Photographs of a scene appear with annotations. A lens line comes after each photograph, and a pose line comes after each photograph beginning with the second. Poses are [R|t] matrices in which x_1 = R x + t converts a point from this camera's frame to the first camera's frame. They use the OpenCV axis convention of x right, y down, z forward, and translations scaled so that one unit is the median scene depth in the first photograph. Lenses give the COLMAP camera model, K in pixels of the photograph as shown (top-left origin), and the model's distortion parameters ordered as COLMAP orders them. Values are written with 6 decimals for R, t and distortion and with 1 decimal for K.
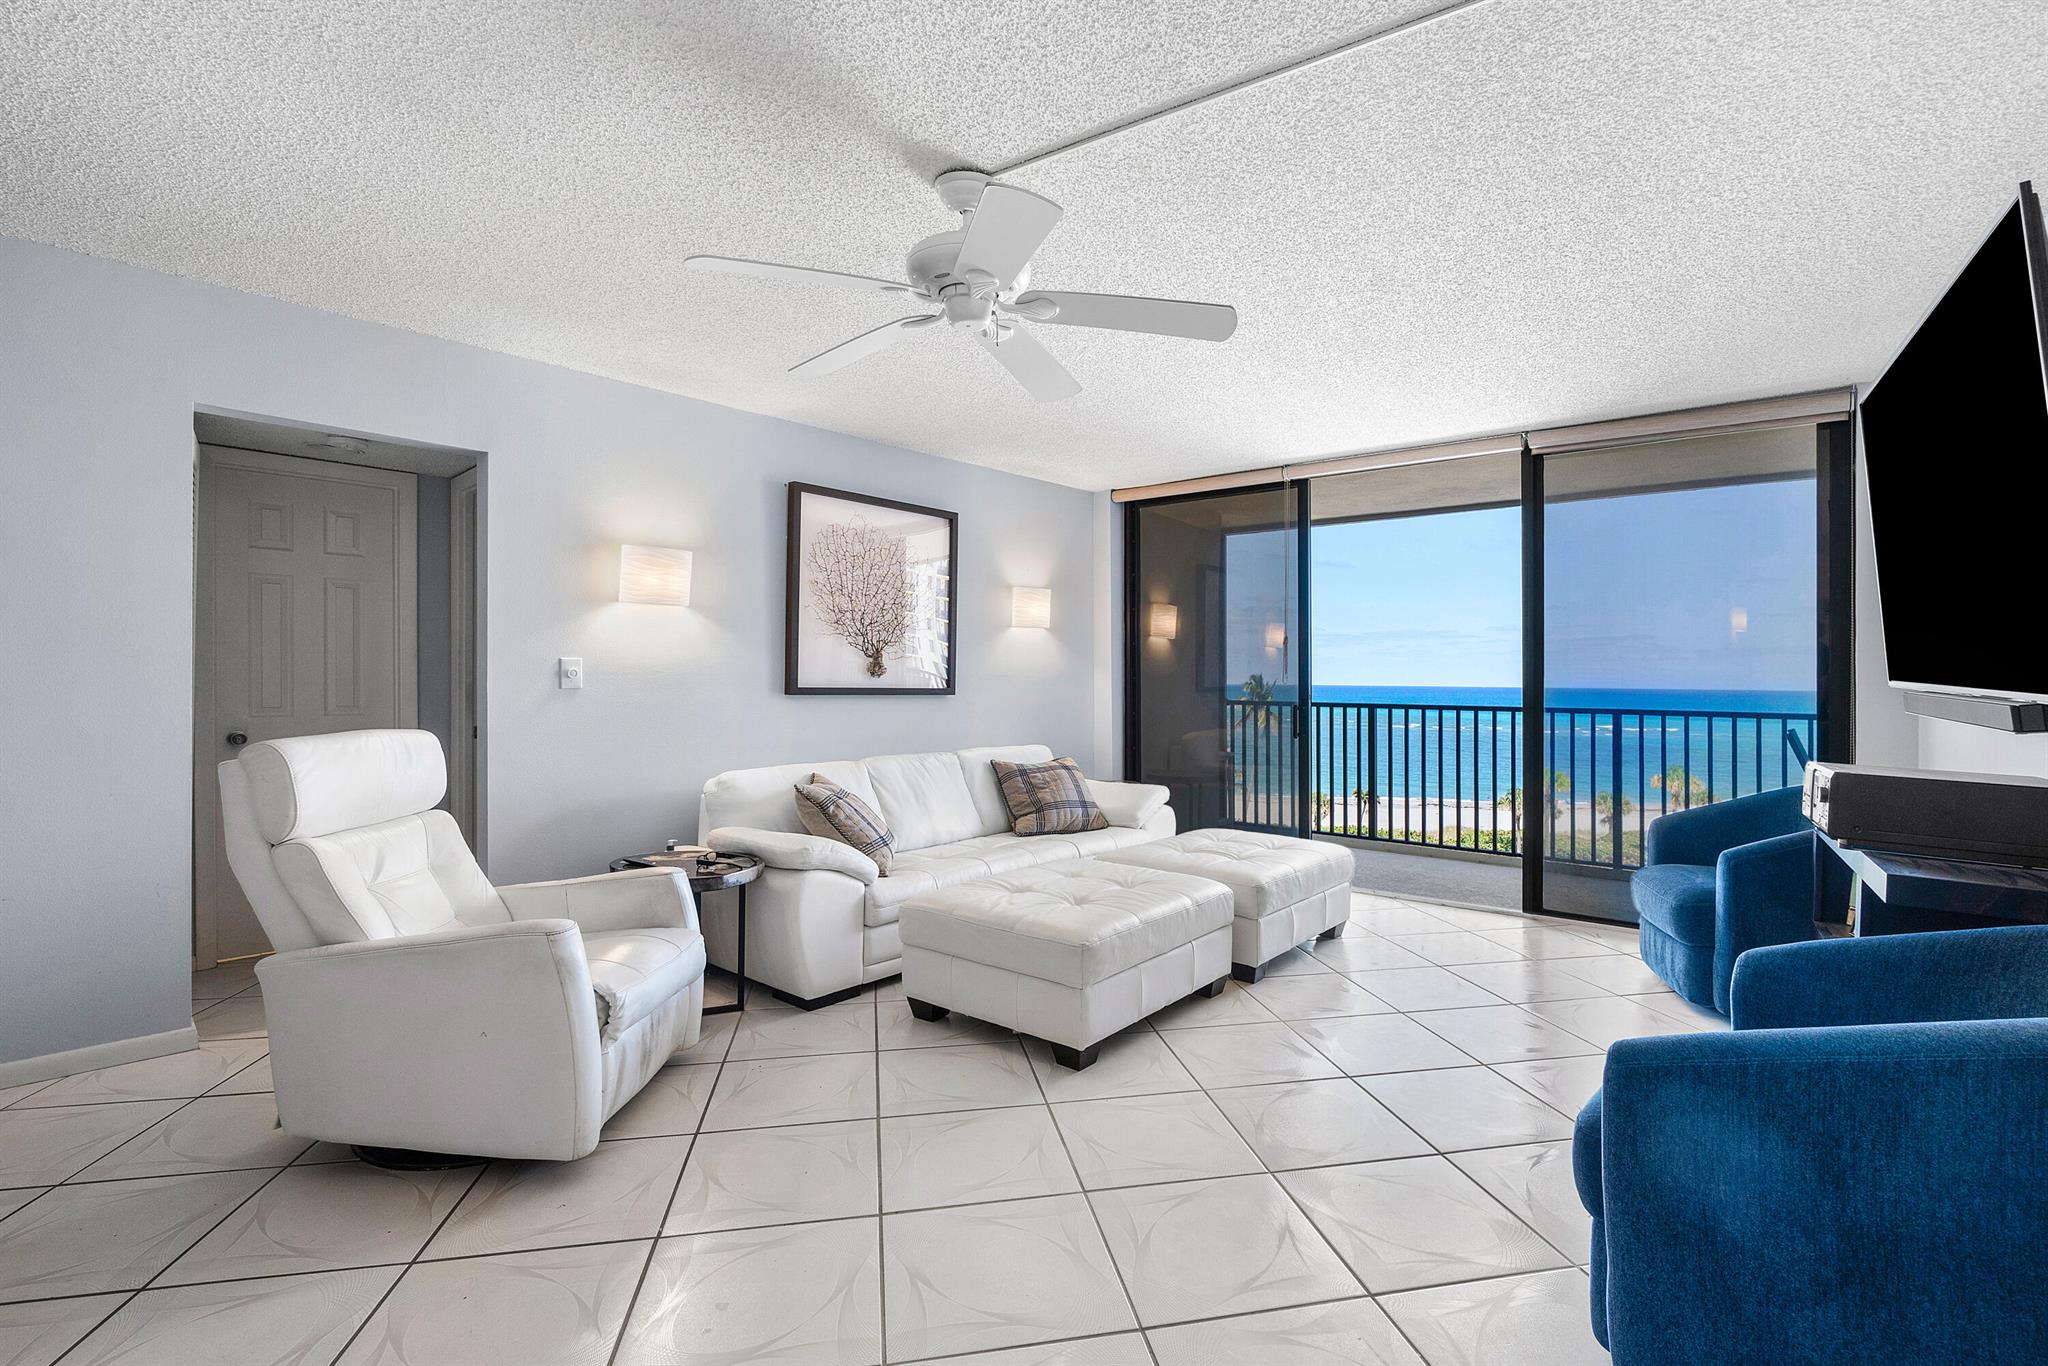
lens RADIAL K [[917.7, 0, 1105.5], [0, 917.7, 673.3], [0, 0, 1]] dist [-0.003808, -0.000292]
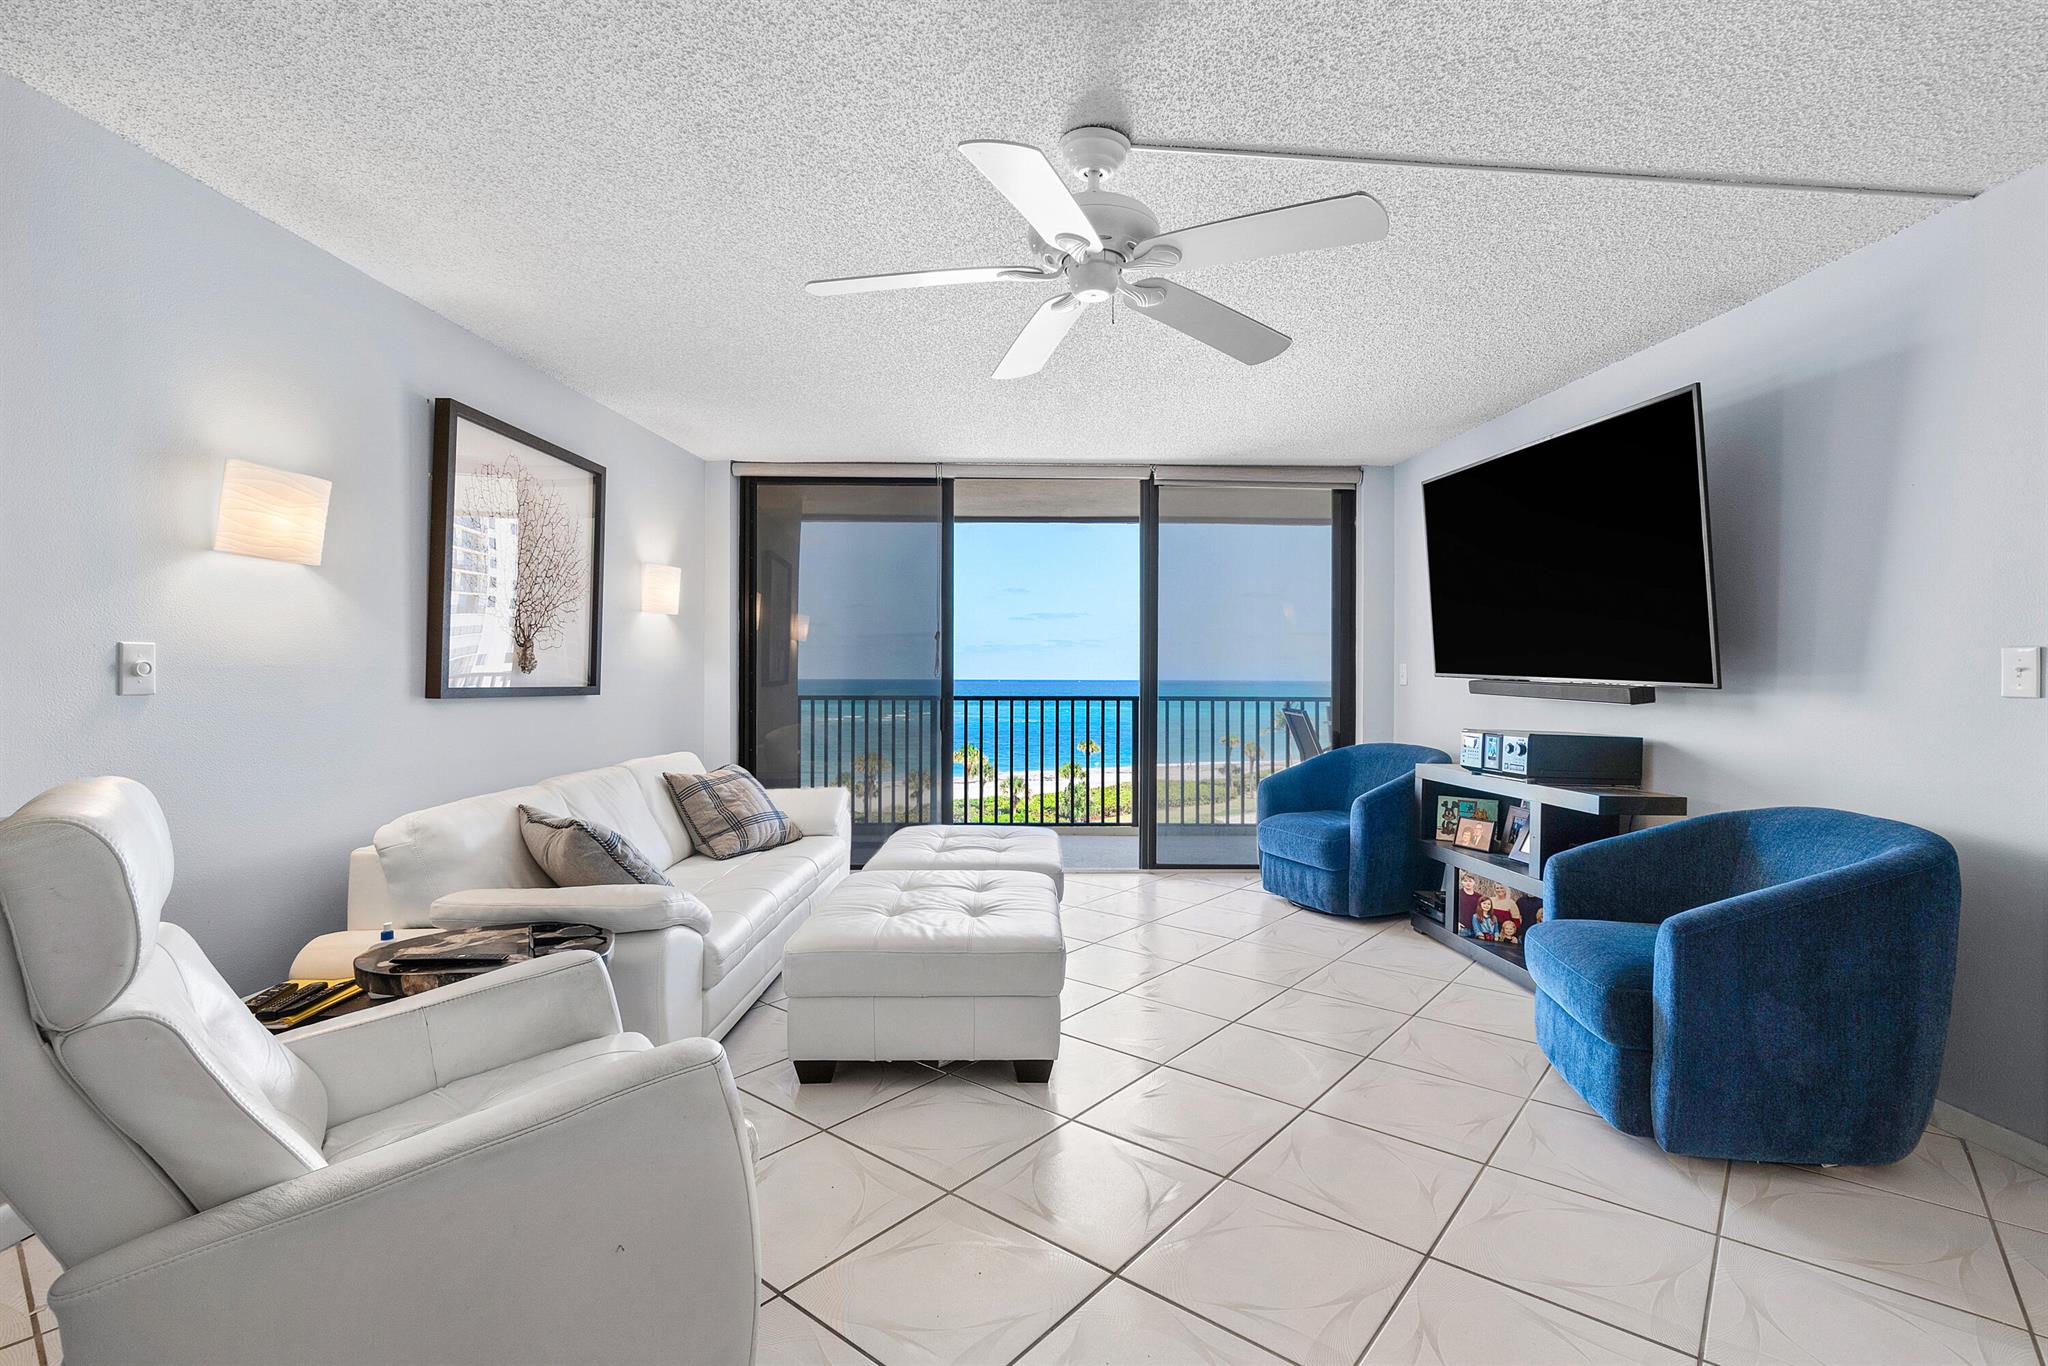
lens RADIAL K [[917.7, 0, 1019.3], [0, 917.7, 666.0], [0, 0, 1]] dist [-0.003808, -0.000292]
pose [[0.801374, -0.000741, 0.598164, -0.367877], [0.001153, 0.999999, -0.000306, -0.000756], [-0.598163, 0.000935, 0.801374, 0.149101]]
